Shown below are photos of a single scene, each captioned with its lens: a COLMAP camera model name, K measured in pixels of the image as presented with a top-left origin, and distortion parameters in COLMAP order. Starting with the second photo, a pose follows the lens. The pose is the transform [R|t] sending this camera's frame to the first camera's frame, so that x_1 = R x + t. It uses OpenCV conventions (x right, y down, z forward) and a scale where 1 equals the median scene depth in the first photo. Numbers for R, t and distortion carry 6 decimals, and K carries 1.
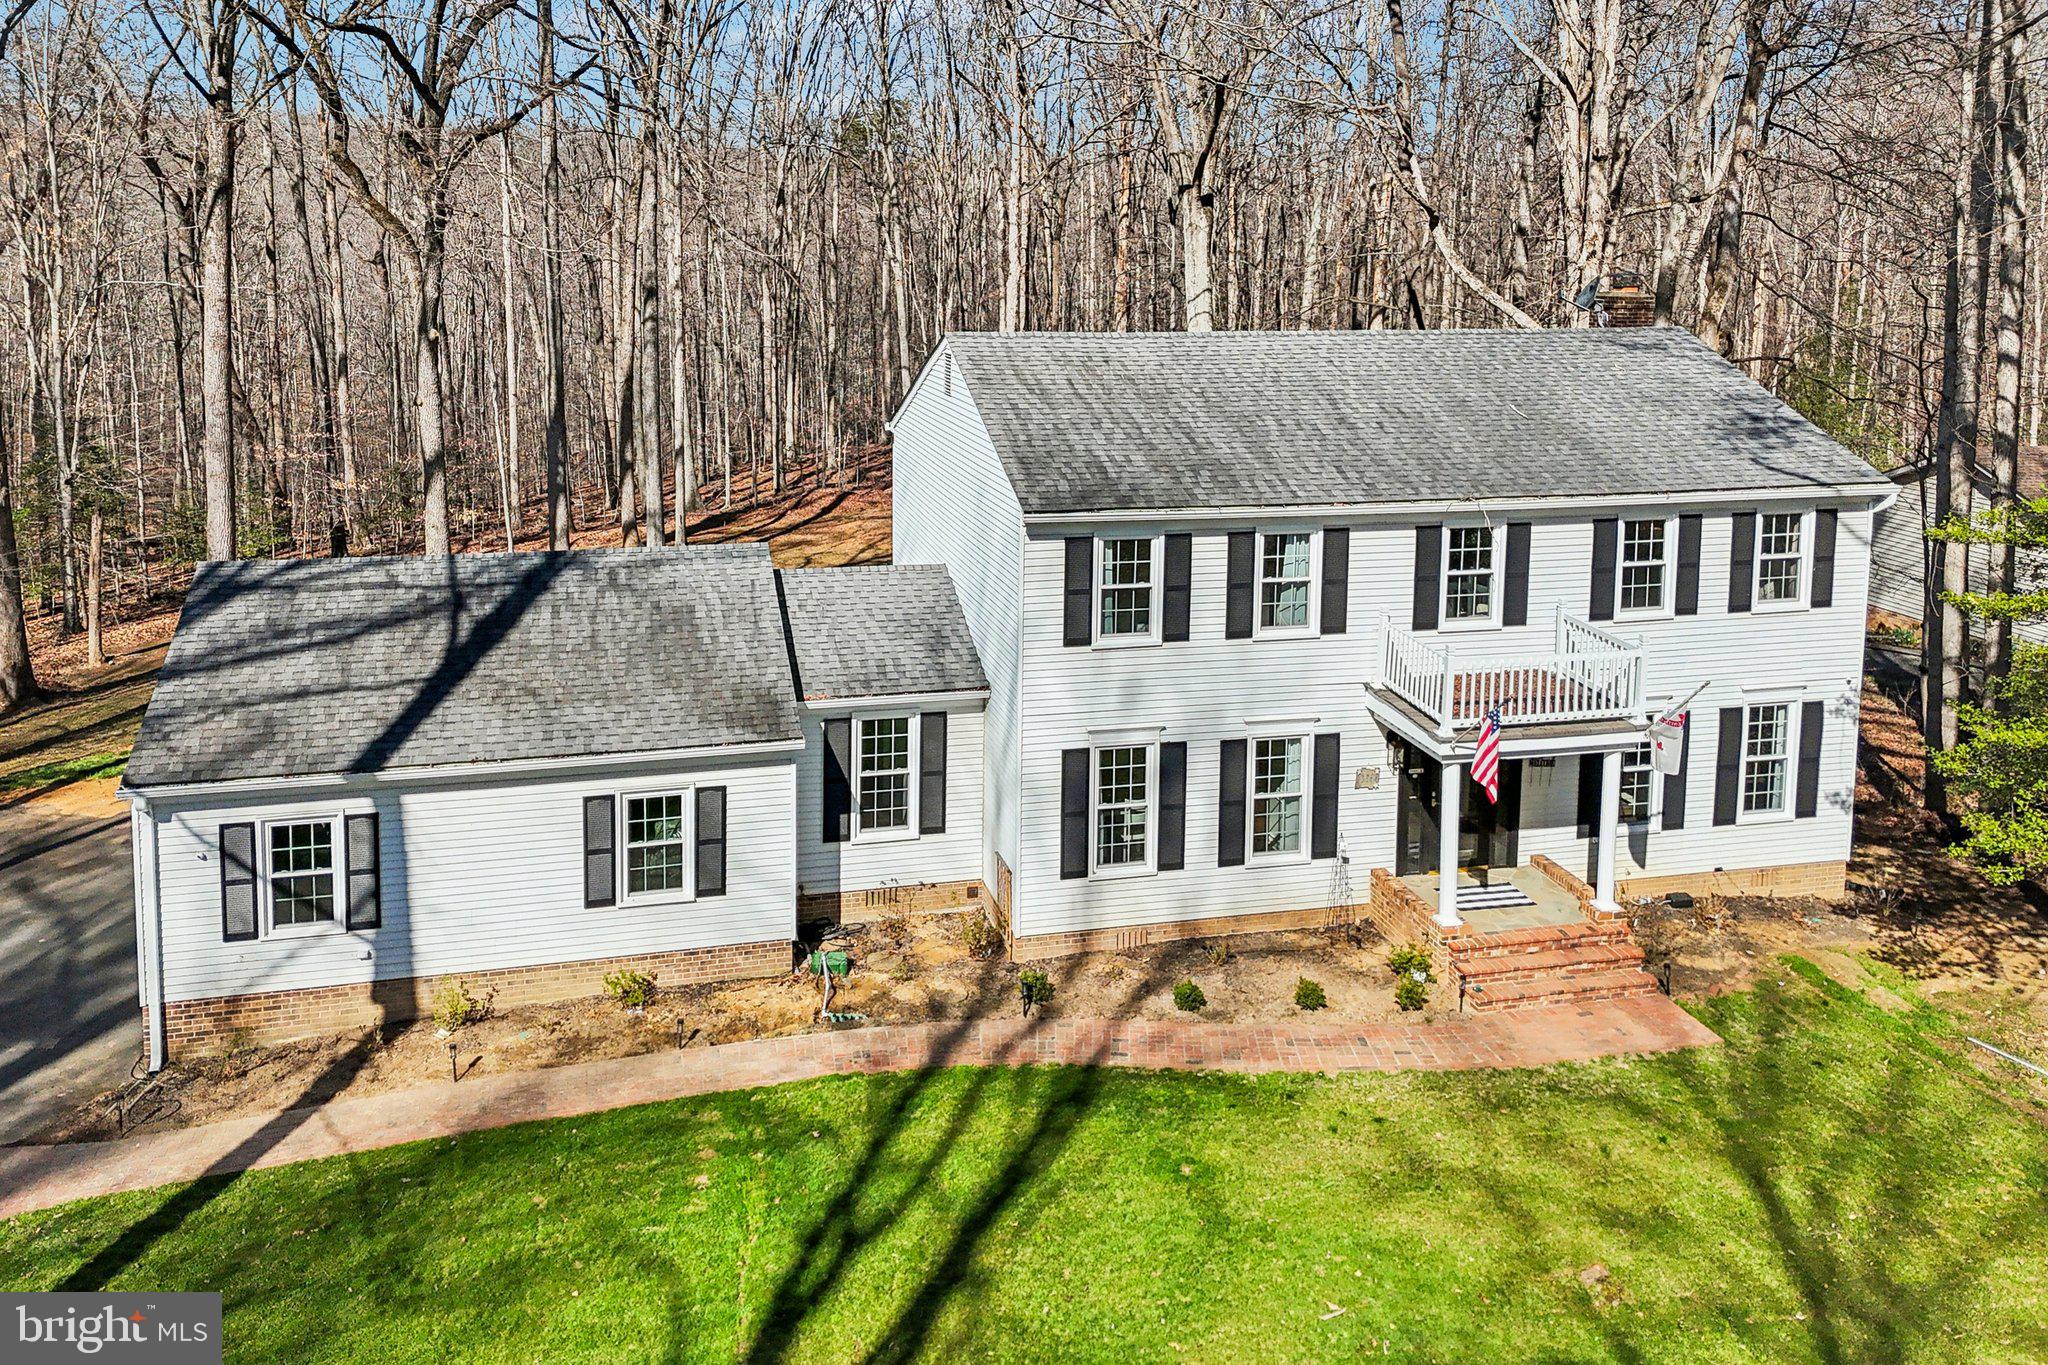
lens RADIAL K [[1606.4, 0, 1010.6], [0, 1606.4, 567.3], [0, 0, 1]] dist [0.001064, -0.001164]
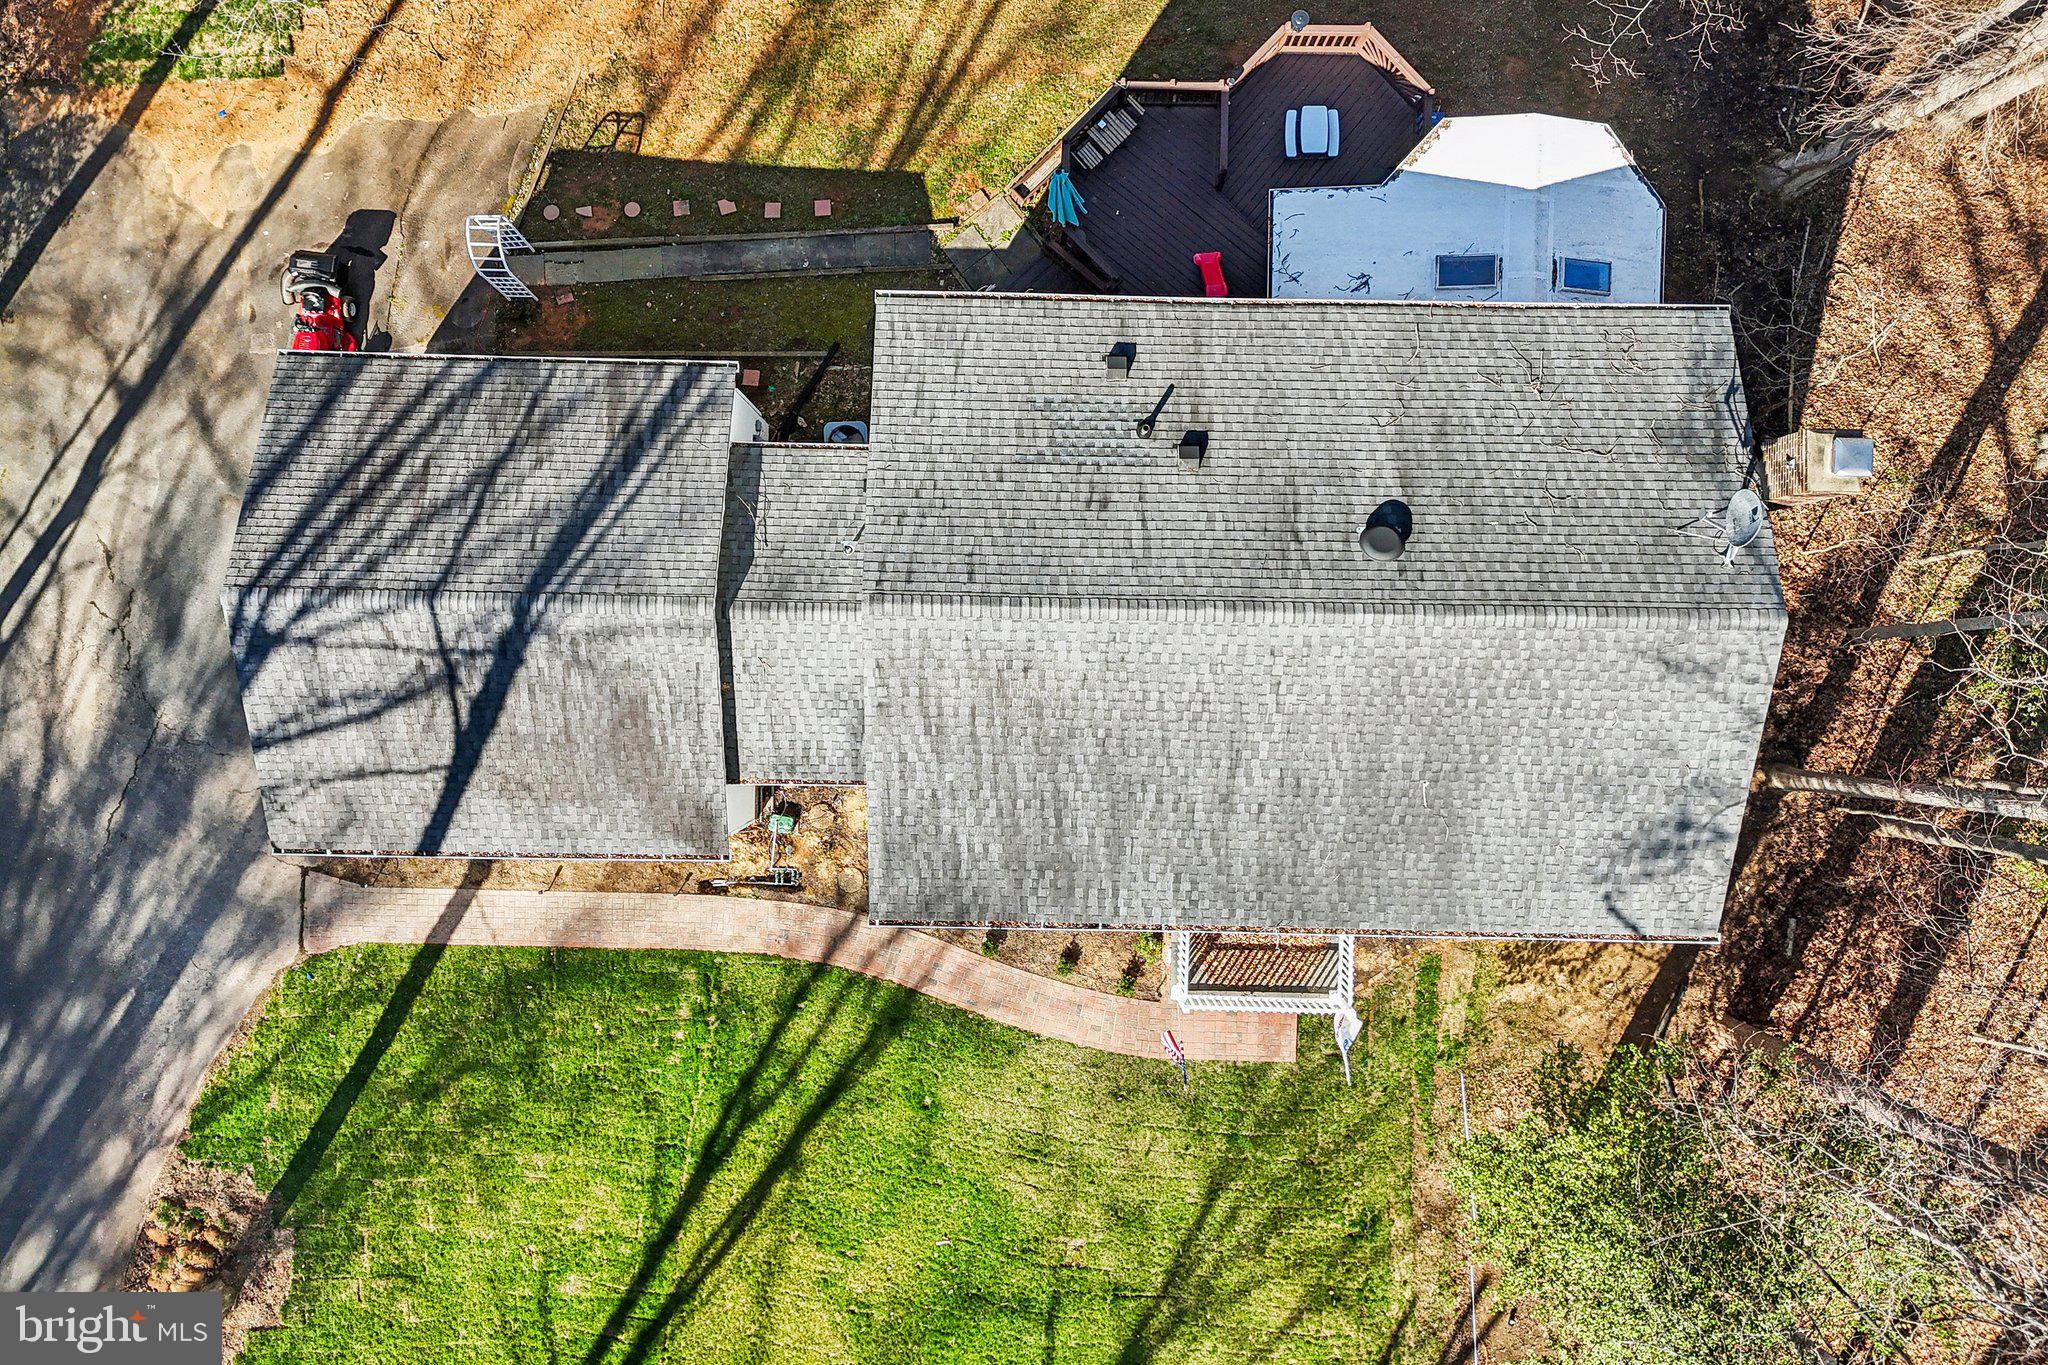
lens RADIAL K [[1386.5, 0, 1024.0], [0, 1386.5, 682.5], [0, 0, 1]] dist [0.018162, -0.003241]
pose [[0.962330, 0.271838, 0.004983, 0.059004], [-0.051445, 0.164061, 0.985108, -1.037791], [0.266972, -0.948255, 0.171866, 0.962051]]
